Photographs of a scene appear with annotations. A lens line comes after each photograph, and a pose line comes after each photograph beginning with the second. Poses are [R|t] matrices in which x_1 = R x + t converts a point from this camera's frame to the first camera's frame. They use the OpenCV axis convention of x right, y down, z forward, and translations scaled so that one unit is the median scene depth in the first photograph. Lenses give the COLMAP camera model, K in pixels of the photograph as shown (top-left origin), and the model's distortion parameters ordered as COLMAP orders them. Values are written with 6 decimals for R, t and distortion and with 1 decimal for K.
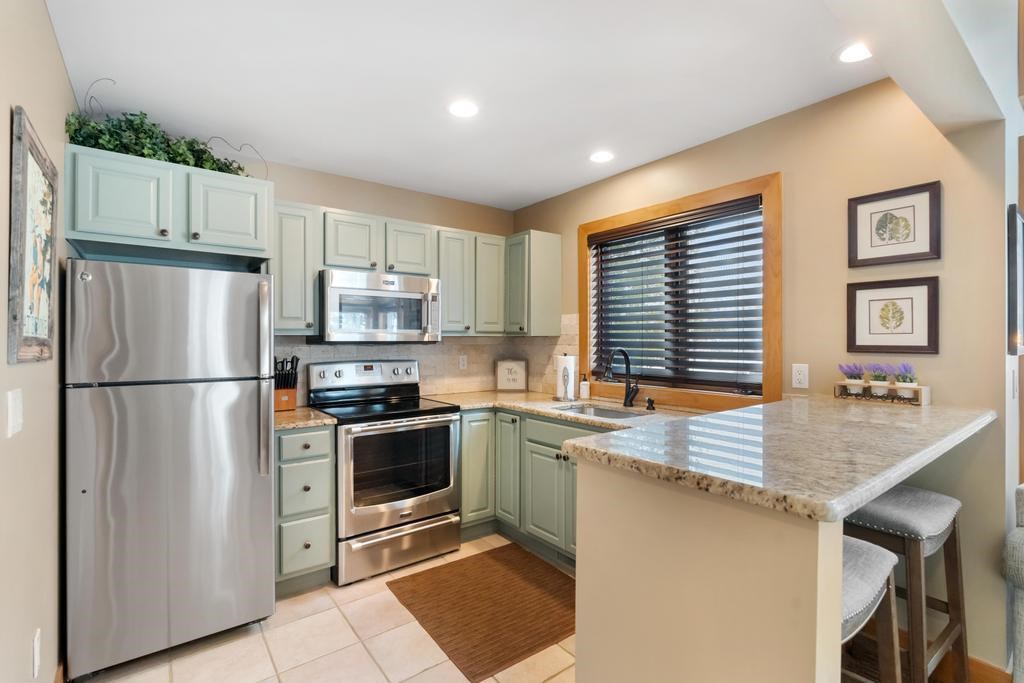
lens RADIAL K [[470.8, 0, 512.0], [0, 470.8, 341.5], [0, 0, 1]] dist [-0.001096, -0.000100]
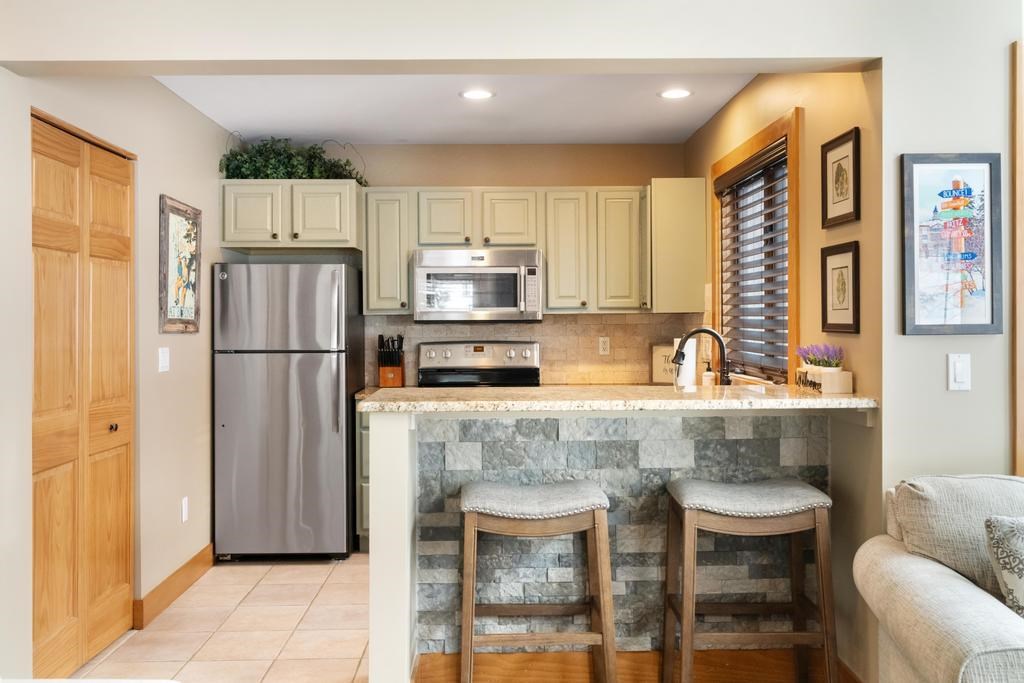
lens RADIAL K [[908.4, 0, 507.4], [0, 908.4, 320.1], [0, 0, 1]] dist [0.001623, -0.001700]
pose [[0.798157, -0.001953, -0.602447, 0.872646], [0.002742, 0.999996, 0.000391, -0.001049], [0.602444, -0.001964, 0.798159, -0.413887]]
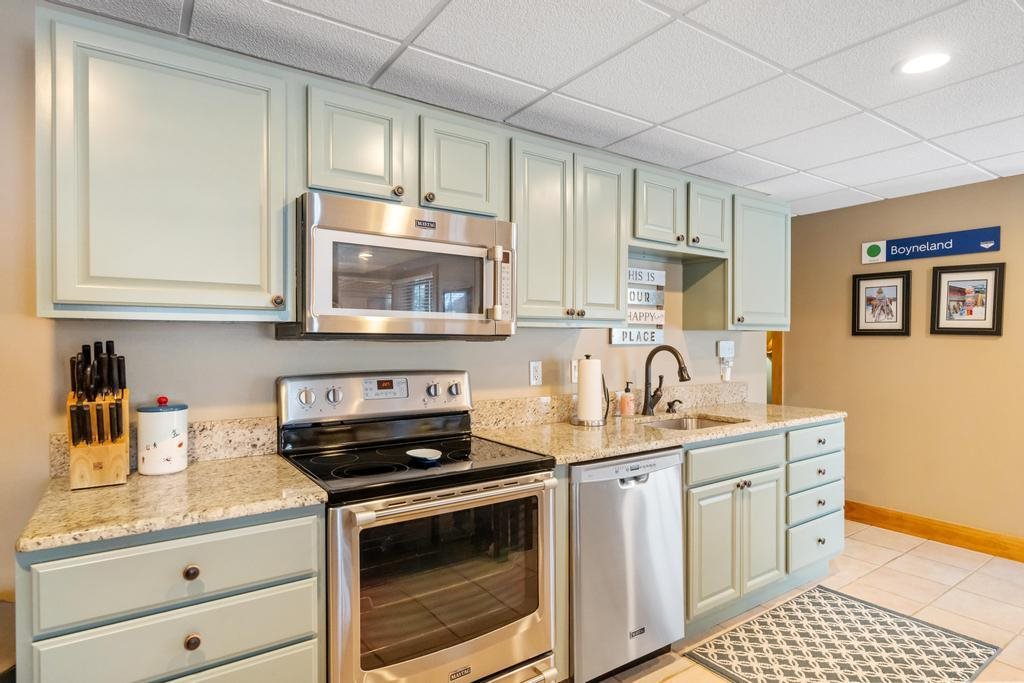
lens RADIAL K [[554.7, 0, 512.0], [0, 554.7, 341.5], [0, 0, 1]] dist [-0.066449, 0.000073]
pose [[0.998792, 0.003077, -0.049044, -0.133689], [-0.003411, 0.999971, -0.006737, 0.010200], [0.049021, 0.006896, 0.998774, 0.385589]]
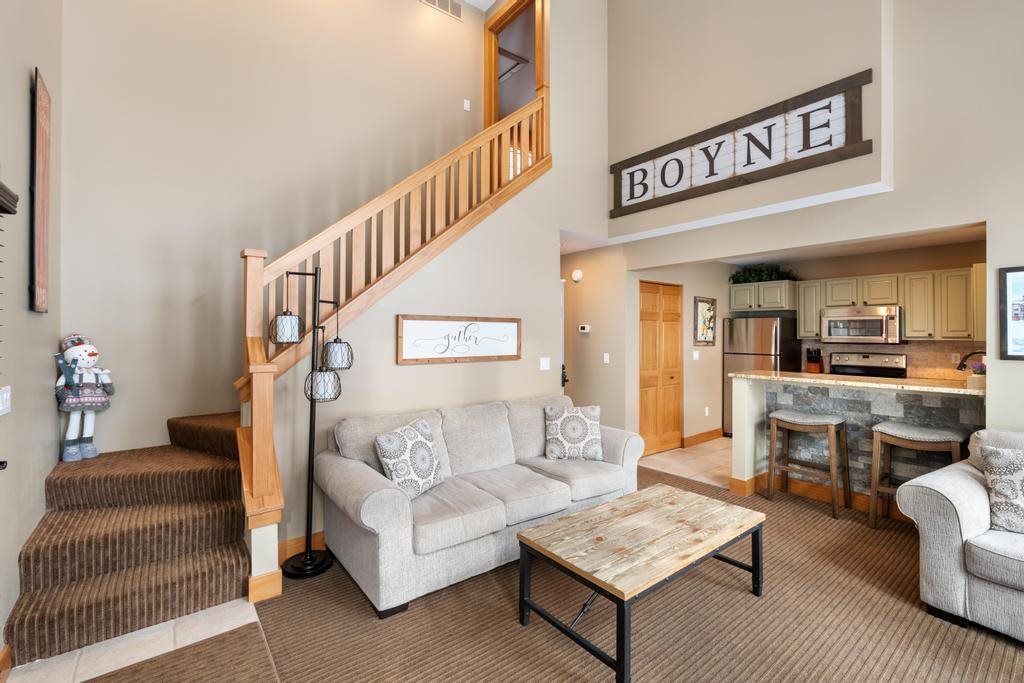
lens RADIAL K [[449.4, 0, 512.0], [0, 449.4, 341.5], [0, 0, 1]] dist [0.002376, 0.000296]
pose [[0.008573, 0.018984, -0.999783, 1.543379], [-0.001750, 0.999819, 0.018970, -0.037079], [0.999962, 0.001587, 0.008604, -0.419641]]
